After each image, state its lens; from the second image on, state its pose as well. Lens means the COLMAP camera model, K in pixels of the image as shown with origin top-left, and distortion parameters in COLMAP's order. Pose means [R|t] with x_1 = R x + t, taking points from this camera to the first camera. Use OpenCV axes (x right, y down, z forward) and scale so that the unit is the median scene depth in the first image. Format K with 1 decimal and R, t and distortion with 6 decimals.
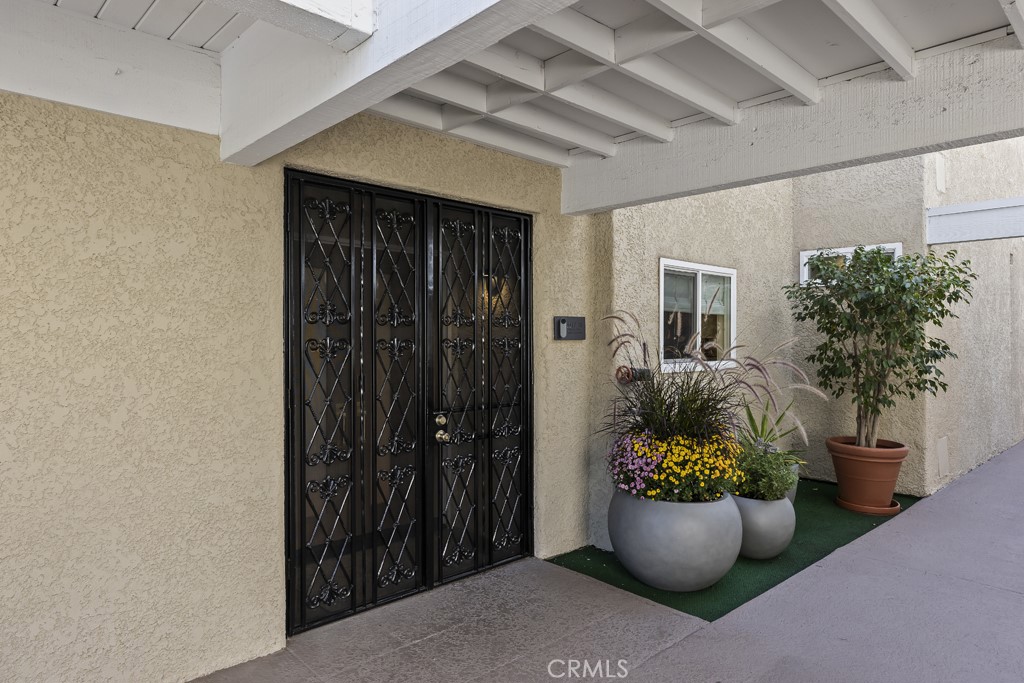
lens RADIAL K [[641.6, 0, 512.5], [0, 641.6, 339.1], [0, 0, 1]] dist [0.019963, 0.001257]
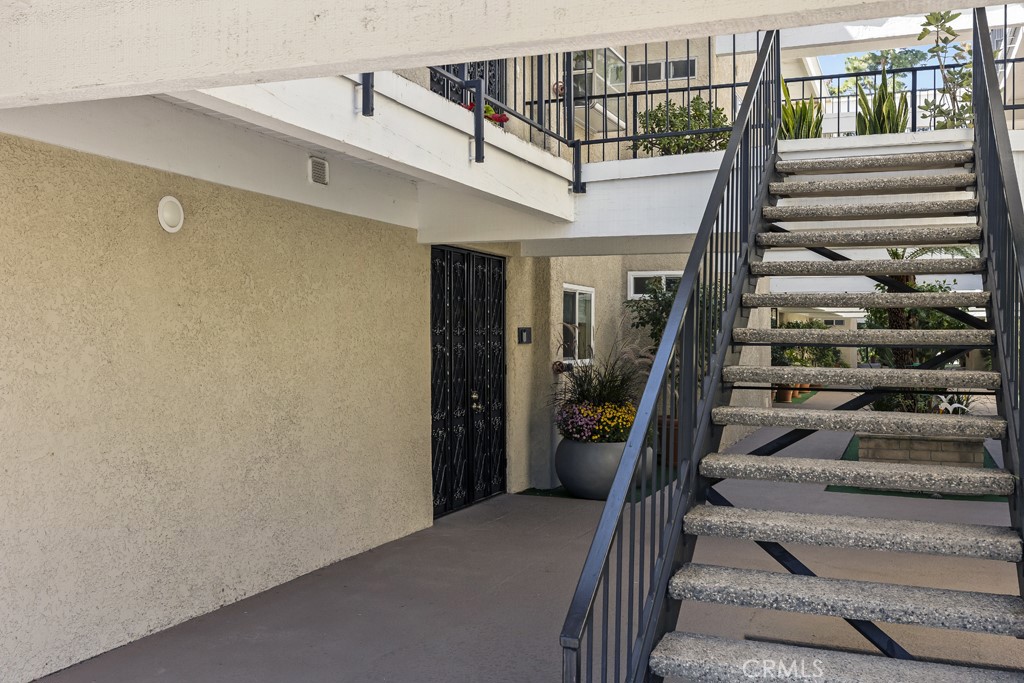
lens RADIAL K [[1060.5, 0, 511.3], [0, 1060.5, 342.1], [0, 0, 1]] dist [-0.003525, 0.000000]
pose [[0.900555, -0.002325, 0.434736, -1.126772], [0.000640, 0.999992, 0.004022, -0.013283], [-0.434742, -0.003344, 0.900549, -1.310104]]
